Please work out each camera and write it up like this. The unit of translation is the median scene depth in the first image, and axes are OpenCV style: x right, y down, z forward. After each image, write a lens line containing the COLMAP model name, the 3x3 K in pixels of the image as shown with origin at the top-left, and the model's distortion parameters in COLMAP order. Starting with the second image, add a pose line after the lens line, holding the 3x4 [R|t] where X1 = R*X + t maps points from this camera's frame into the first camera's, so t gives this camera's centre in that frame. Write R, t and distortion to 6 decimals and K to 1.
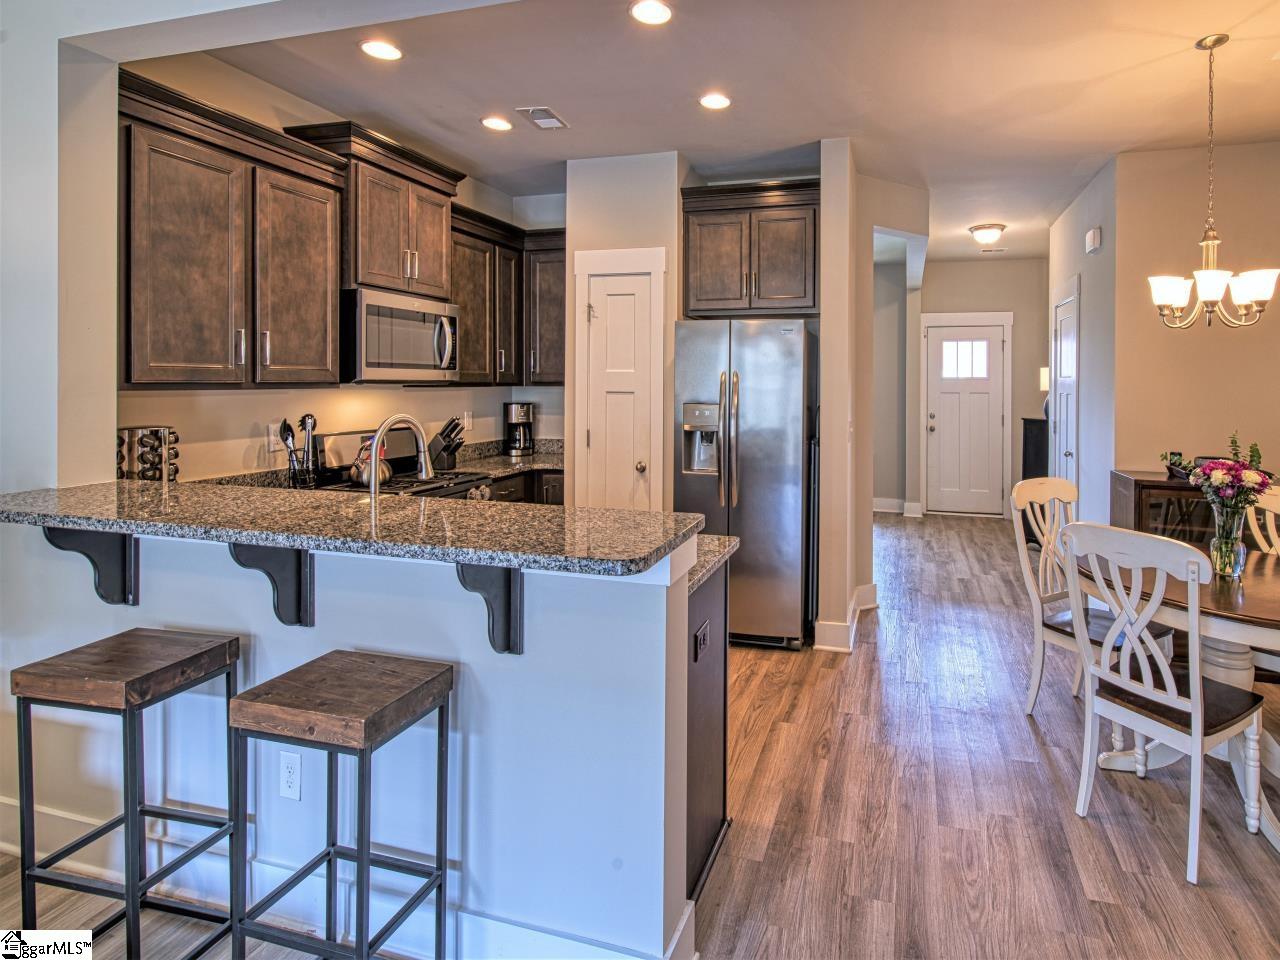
lens RADIAL K [[683.5, 0, 778.5], [0, 683.5, 381.2], [0, 0, 1]] dist [0.000053, -0.003392]
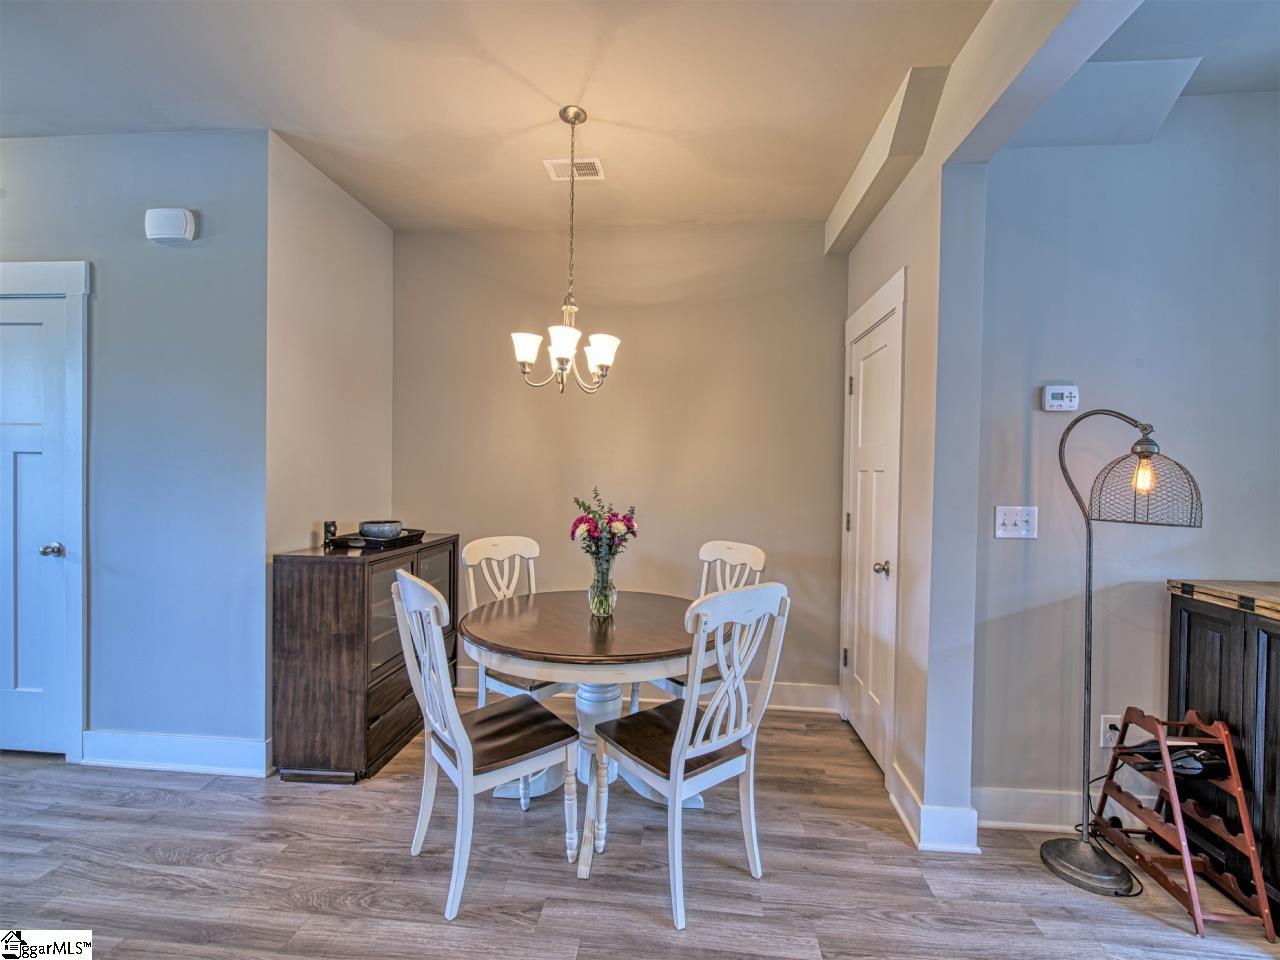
lens RADIAL K [[550.6, 0, 636.4], [0, 550.6, 481.4], [0, 0, 1]] dist [0.003458, -0.001710]
pose [[-0.100465, -0.027100, 0.994571, -0.124999], [-0.020590, 0.999472, 0.025154, 0.029864], [-0.994727, -0.017951, -0.100970, 0.720500]]
